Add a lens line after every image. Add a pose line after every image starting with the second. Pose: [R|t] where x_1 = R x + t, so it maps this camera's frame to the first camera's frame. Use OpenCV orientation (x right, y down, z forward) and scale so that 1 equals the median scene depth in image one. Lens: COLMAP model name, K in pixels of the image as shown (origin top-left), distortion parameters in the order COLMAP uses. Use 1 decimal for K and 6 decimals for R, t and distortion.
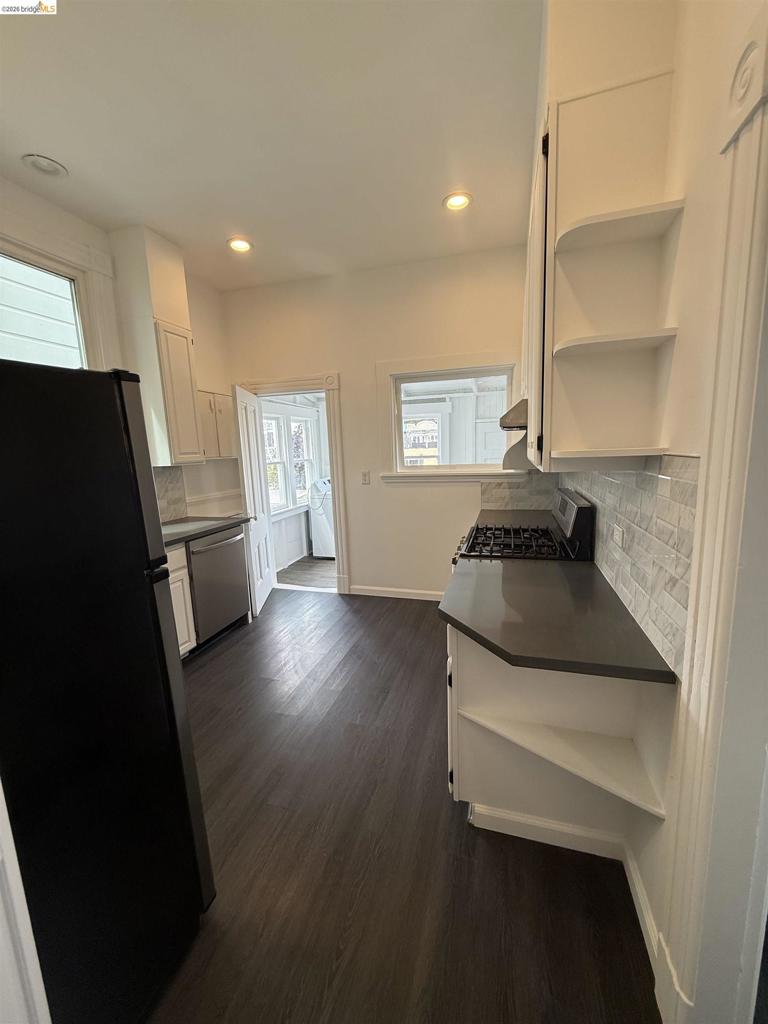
lens RADIAL K [[407.4, 0, 384.0], [0, 407.4, 512.0], [0, 0, 1]] dist [-0.002077, 0.000172]
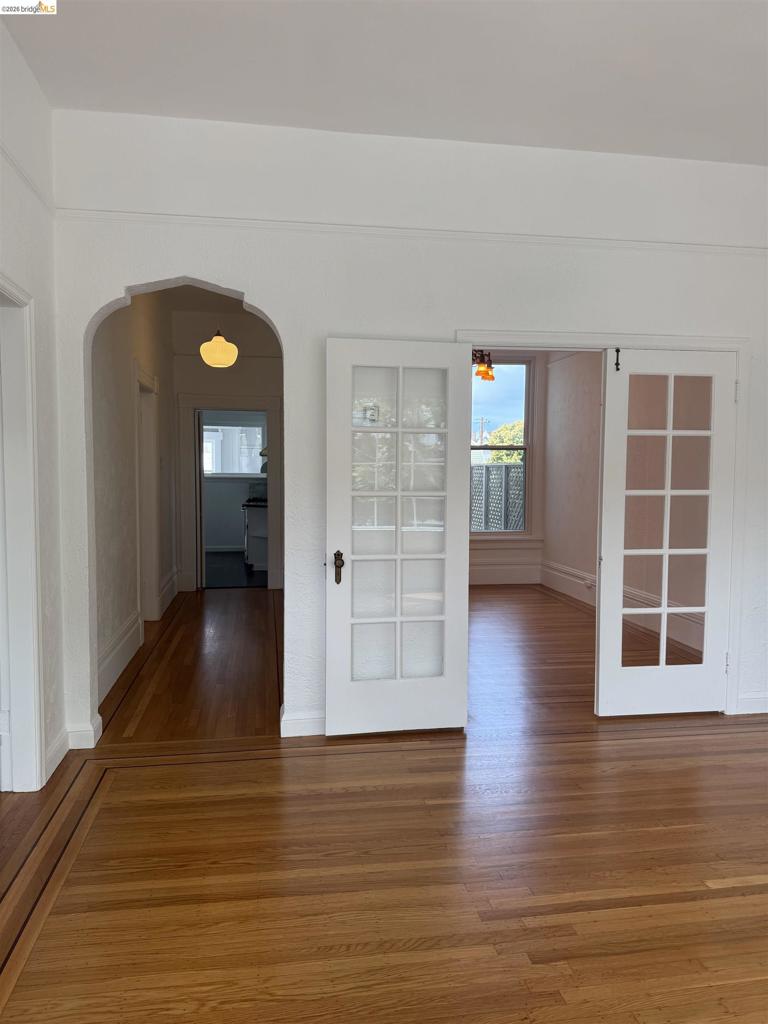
lens RADIAL K [[716.6, 0, 384.0], [0, 716.6, 512.0], [0, 0, 1]] dist [0.001565, -0.000322]
pose [[0.896188, 0.014221, 0.443447, -0.958248], [0.032211, 0.994763, -0.096999, 0.581215], [-0.442504, 0.101213, 0.891037, -3.173022]]
